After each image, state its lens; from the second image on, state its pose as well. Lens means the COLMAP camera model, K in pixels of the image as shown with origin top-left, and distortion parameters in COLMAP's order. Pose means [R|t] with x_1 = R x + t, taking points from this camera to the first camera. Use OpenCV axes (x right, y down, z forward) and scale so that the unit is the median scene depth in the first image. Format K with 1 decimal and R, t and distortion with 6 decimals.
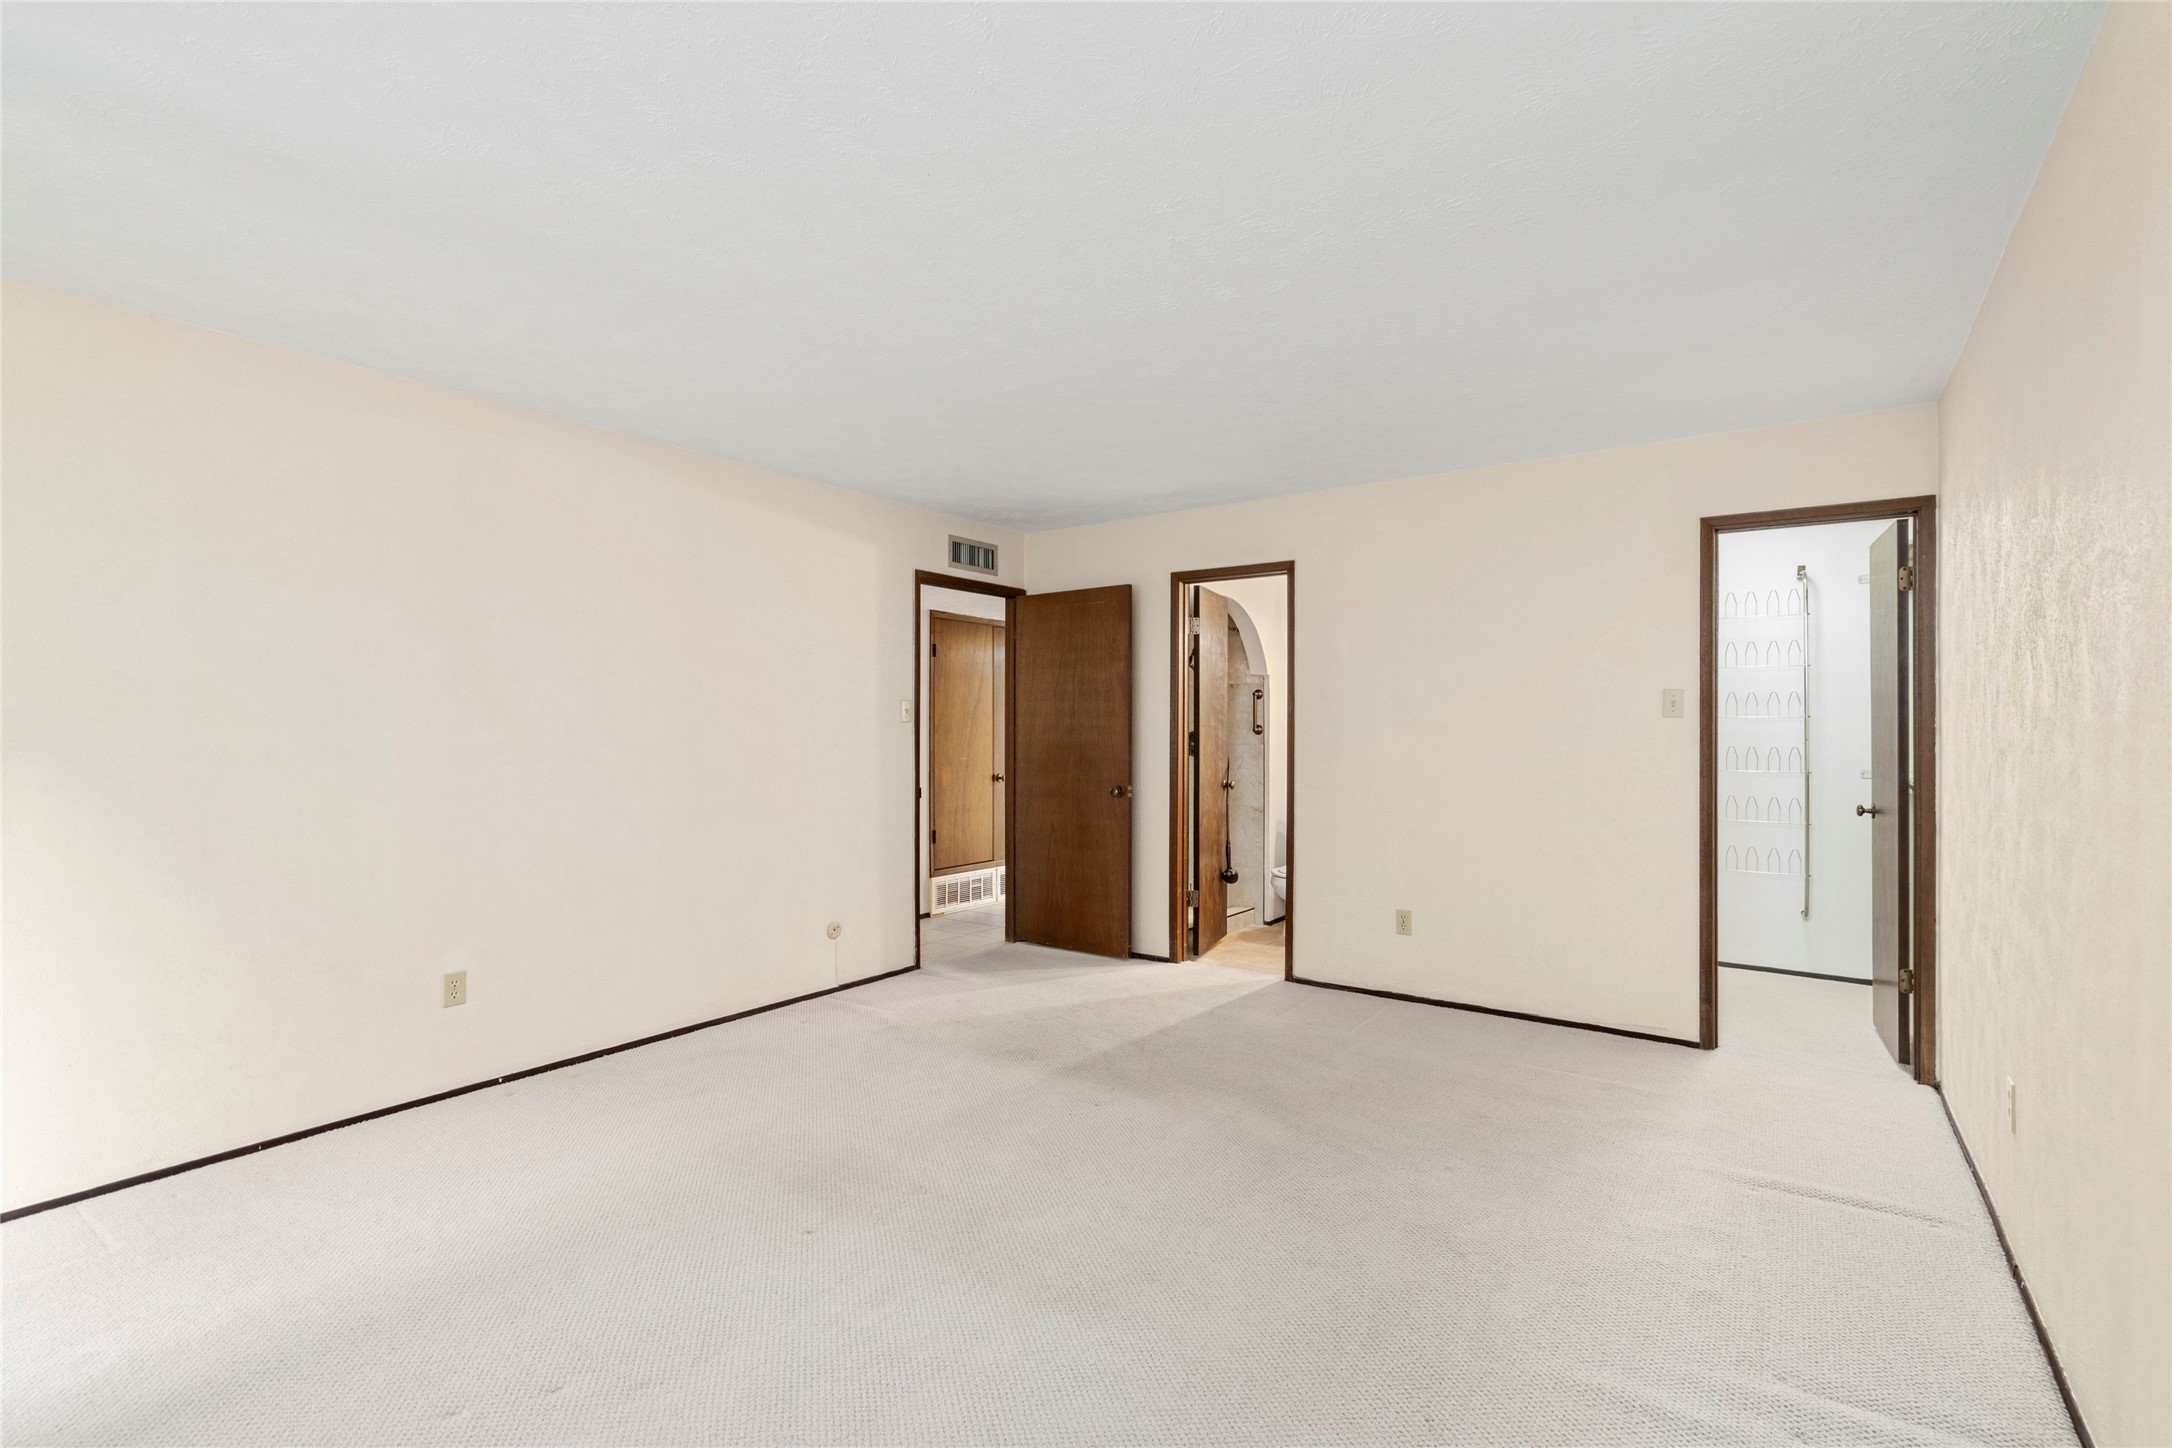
lens RADIAL K [[995.0, 0, 1085.5], [0, 995.0, 723.4], [0, 0, 1]] dist [-0.000153, 0.001537]
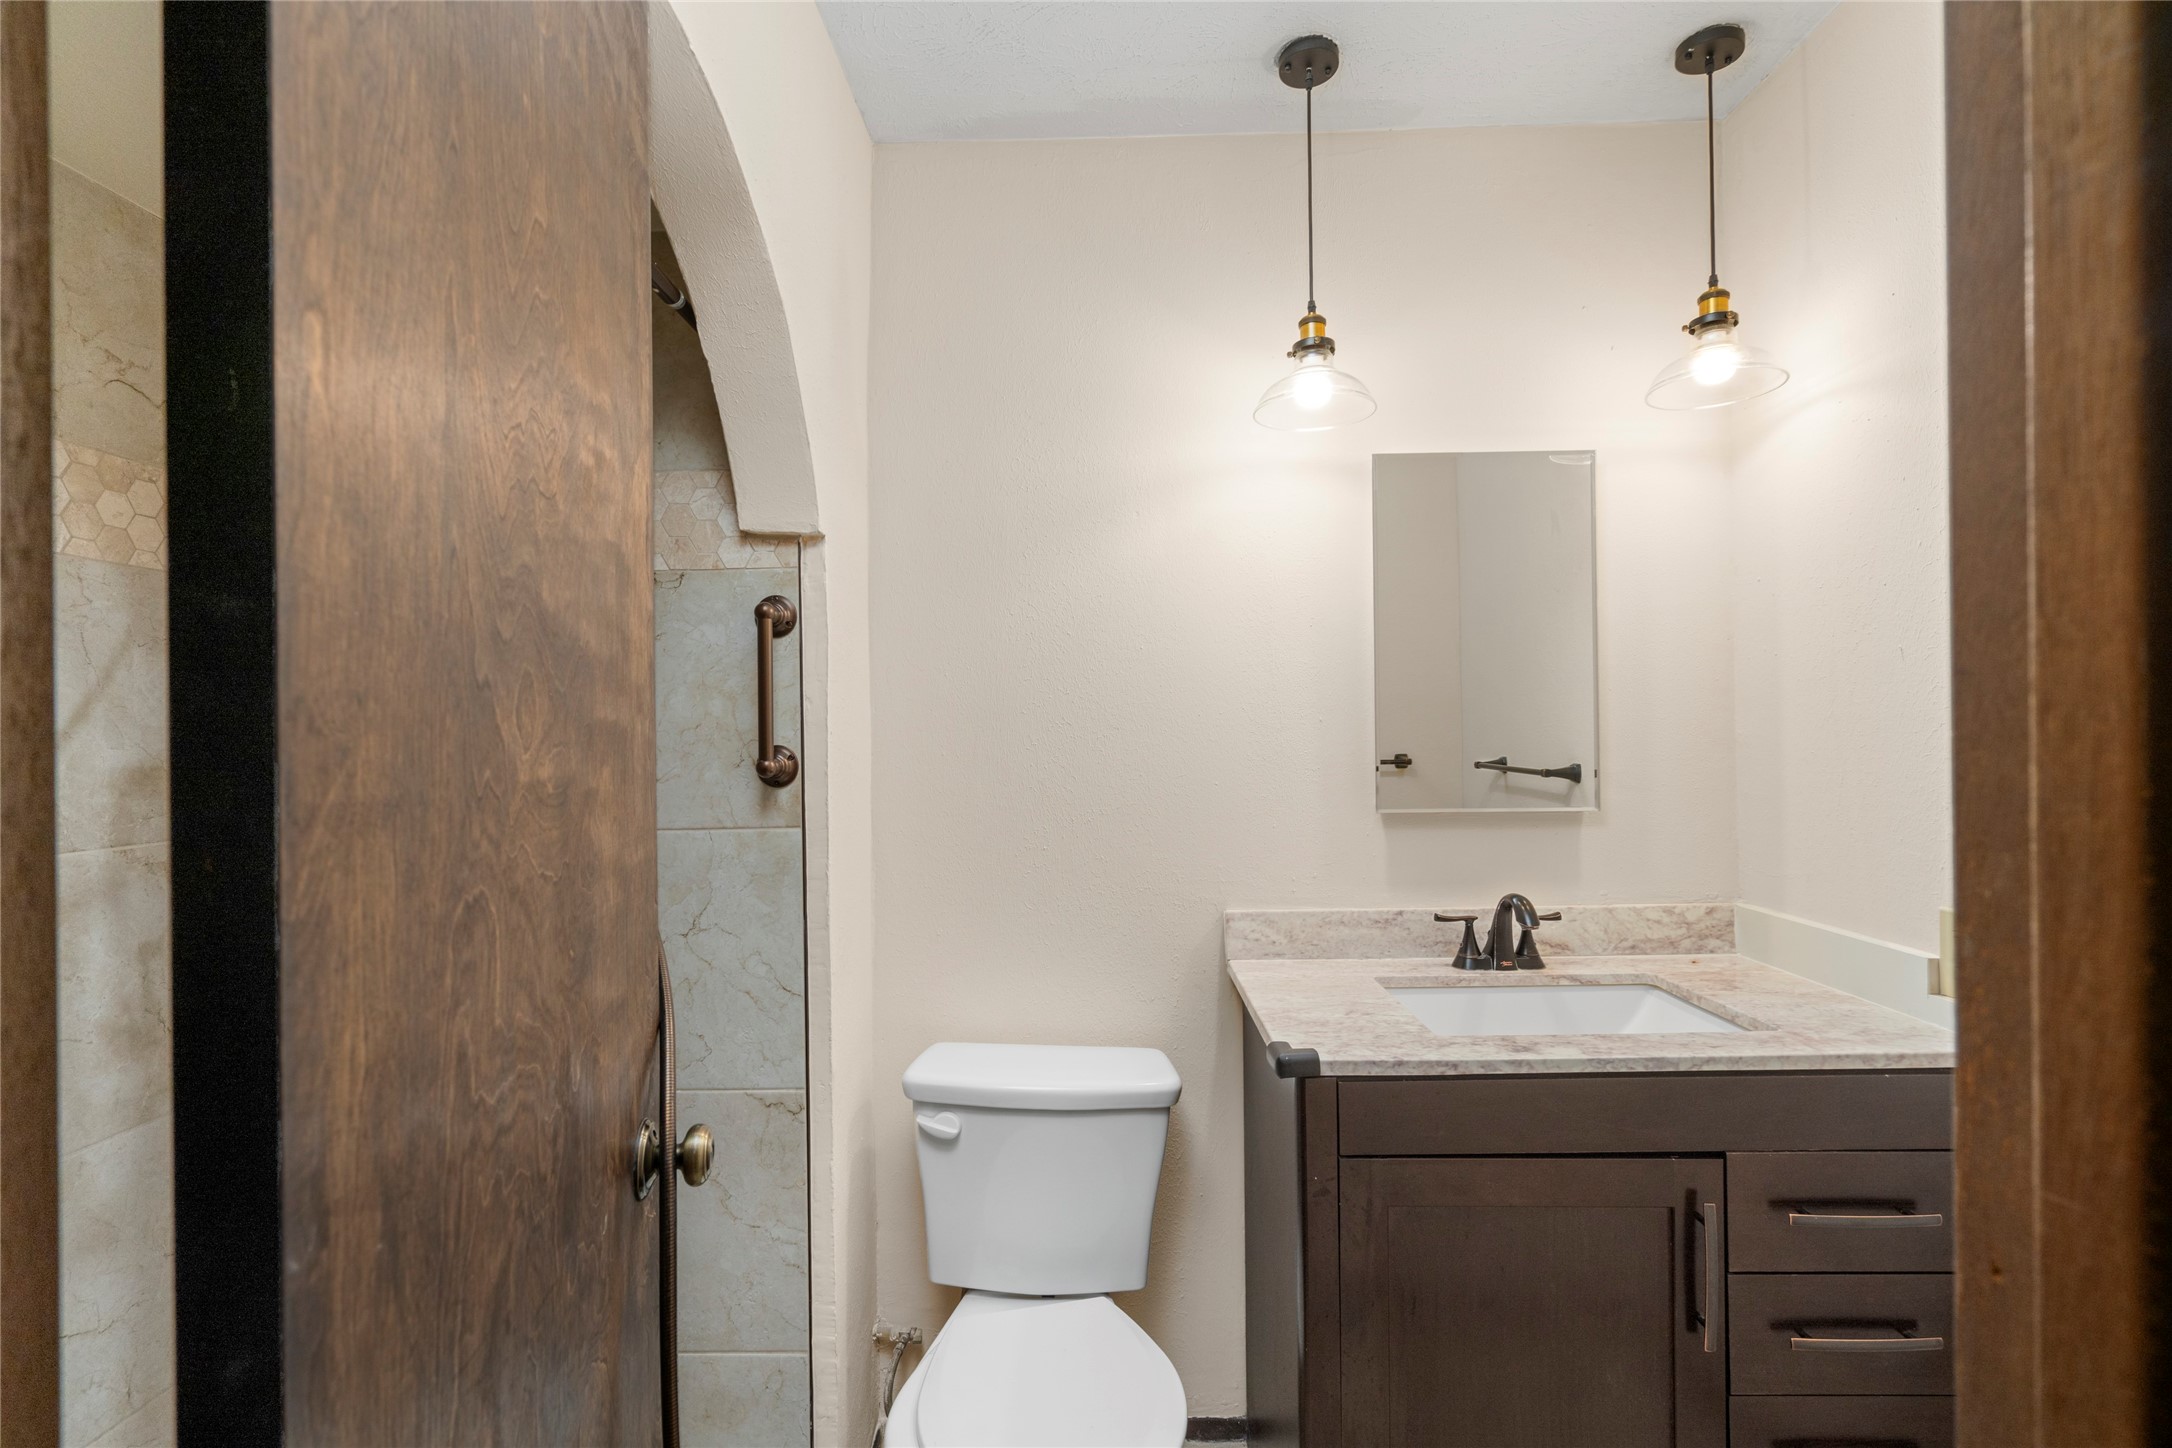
lens RADIAL K [[995.0, 0, 1083.0], [0, 995.0, 727.4], [0, 0, 1]] dist [-0.000153, 0.001537]
pose [[0.876382, -0.011059, 0.481489, 0.124490], [0.013349, 0.999910, -0.001330, -0.002249], [-0.481431, 0.007593, 0.876451, 0.763340]]
